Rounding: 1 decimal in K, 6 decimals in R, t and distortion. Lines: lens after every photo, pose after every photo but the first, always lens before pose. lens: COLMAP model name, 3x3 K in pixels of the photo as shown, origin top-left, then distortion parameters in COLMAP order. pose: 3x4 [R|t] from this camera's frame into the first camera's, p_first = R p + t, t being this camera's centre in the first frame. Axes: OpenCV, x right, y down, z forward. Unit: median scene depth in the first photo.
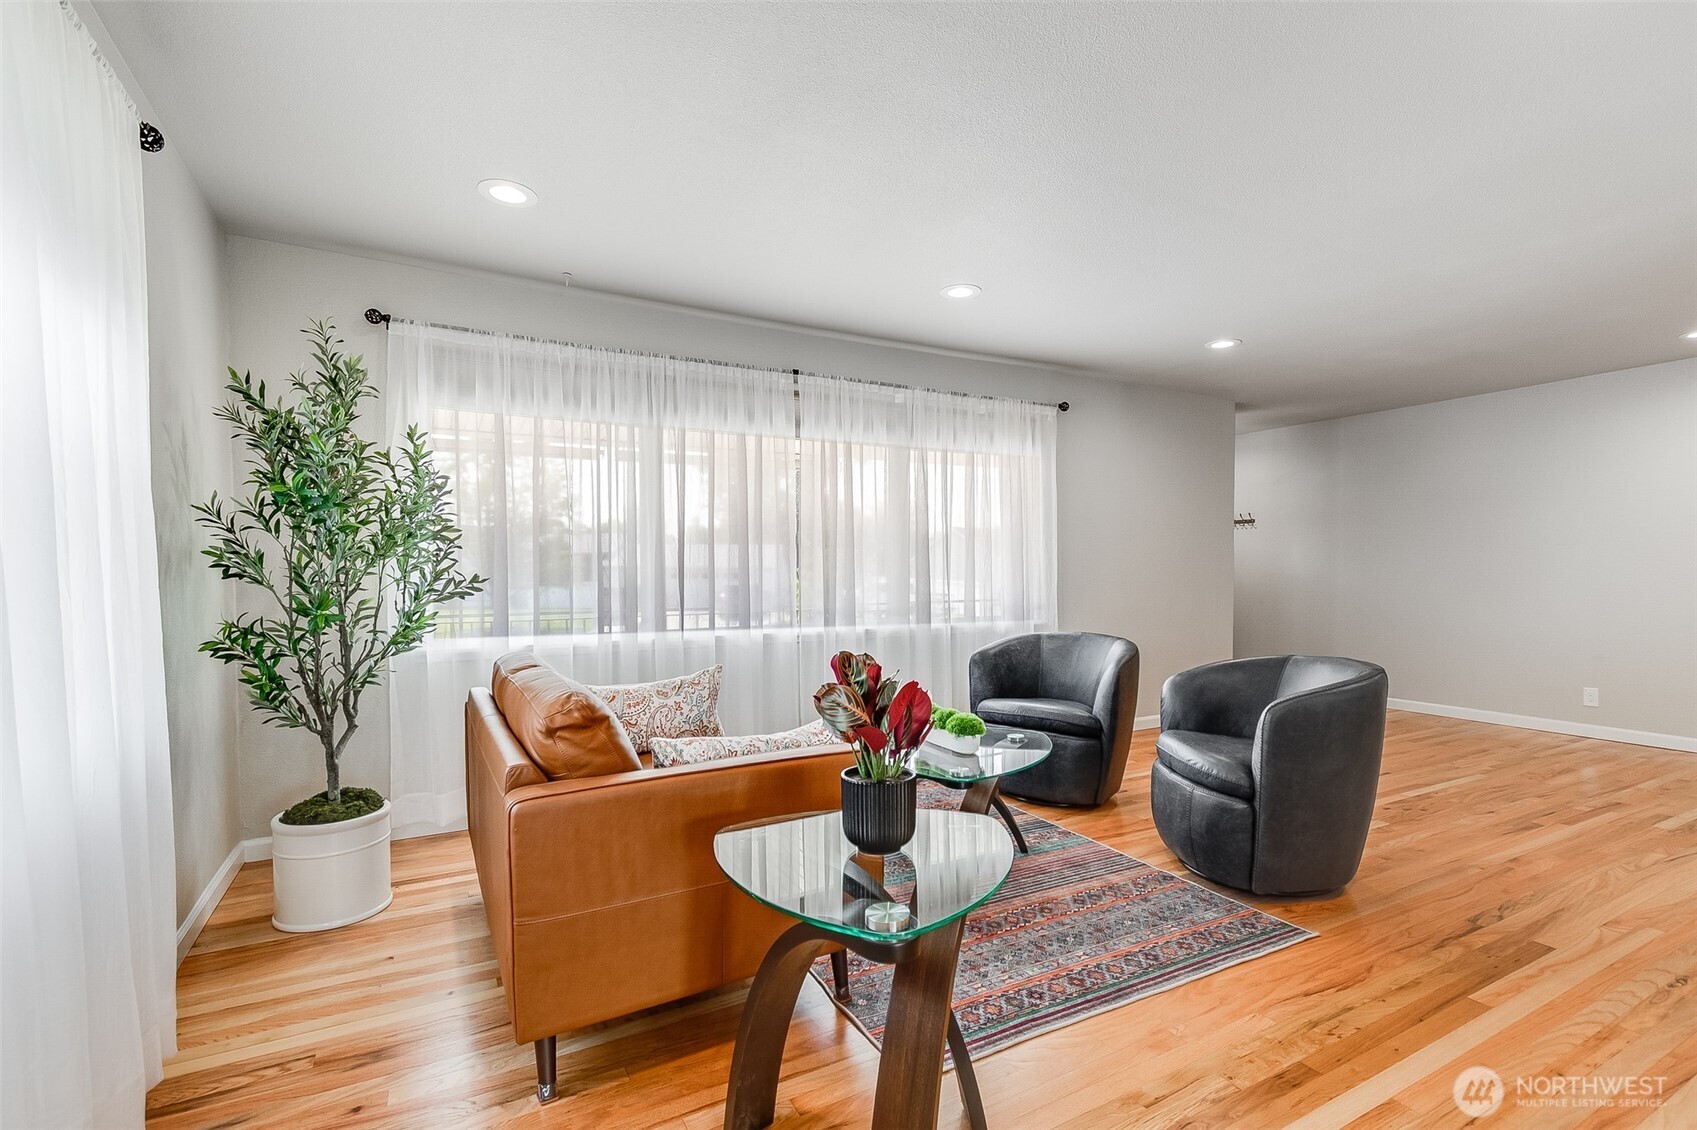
lens RADIAL K [[762.8, 0, 846.3], [0, 762.8, 587.4], [0, 0, 1]] dist [0.006573, 0.000097]
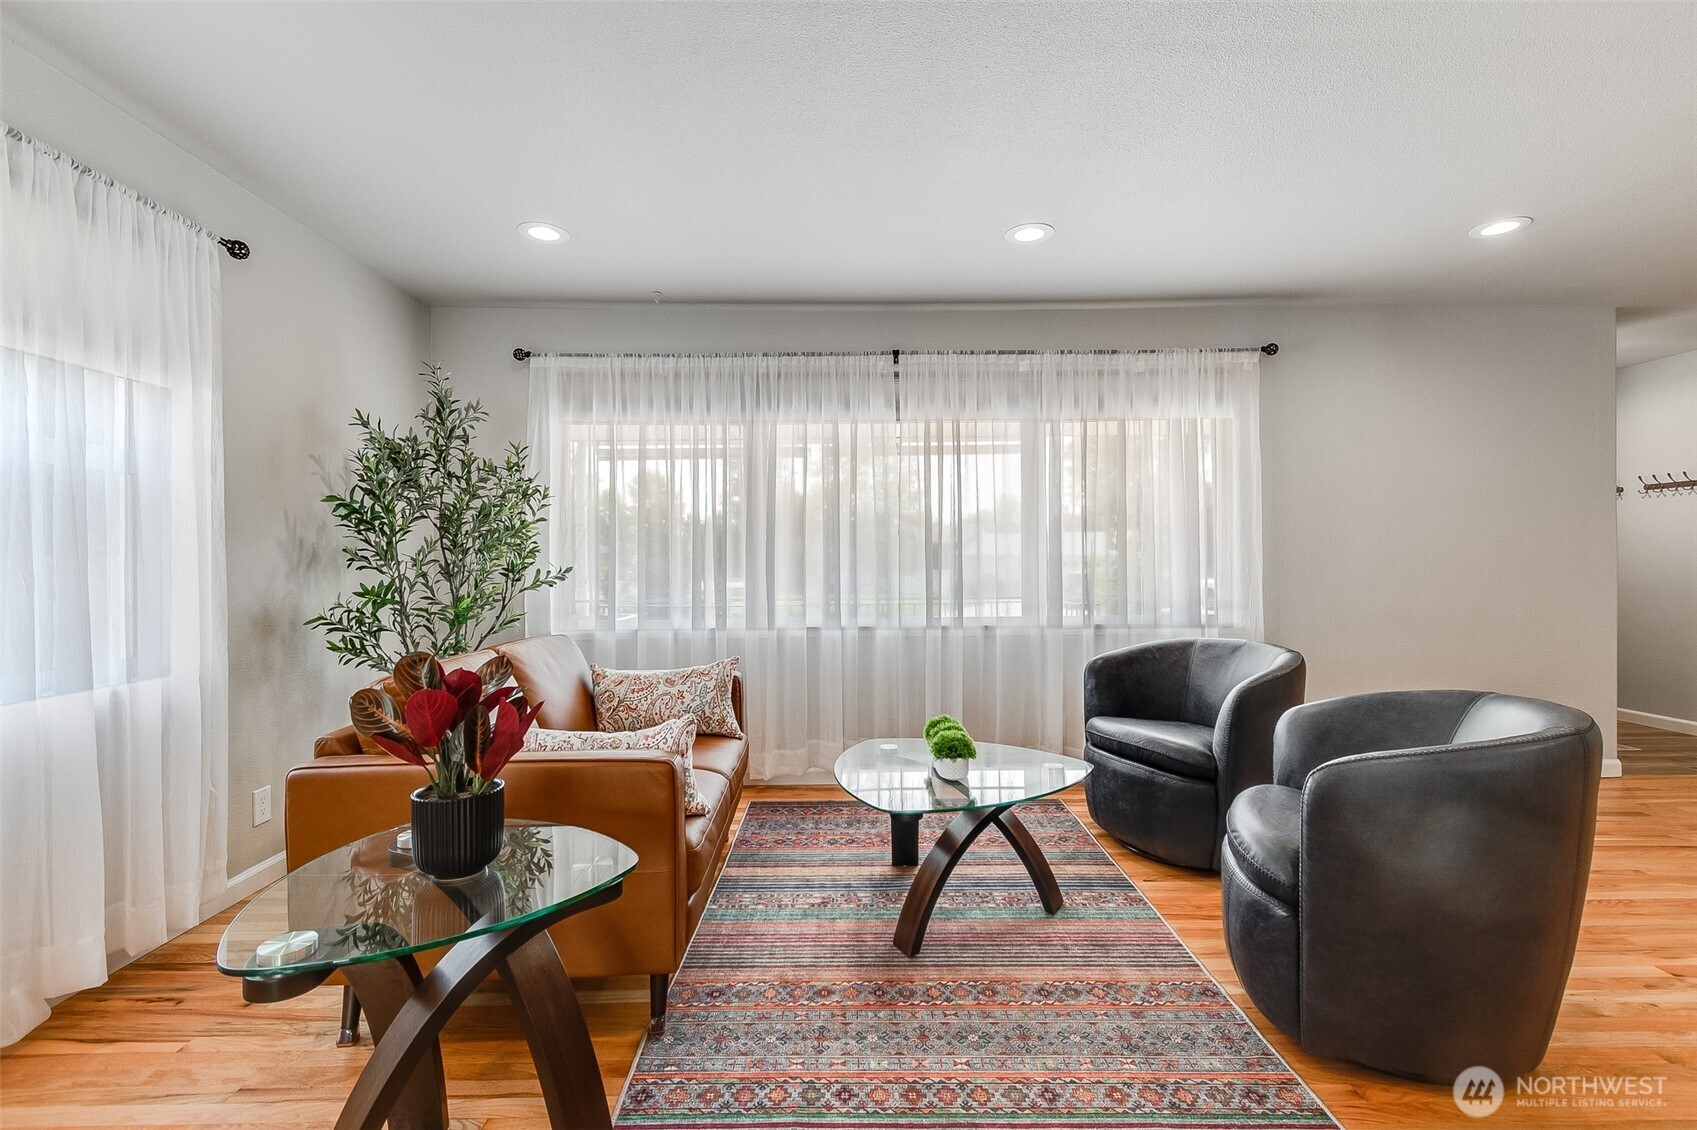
lens RADIAL K [[745.6, 0, 845.4], [0, 745.6, 562.0], [0, 0, 1]] dist [0.001250, -0.000337]
pose [[0.884204, -0.001508, -0.467098, 0.354768], [-0.007130, 0.999835, -0.016724, -0.005761], [0.467046, 0.018118, 0.884048, 0.174535]]
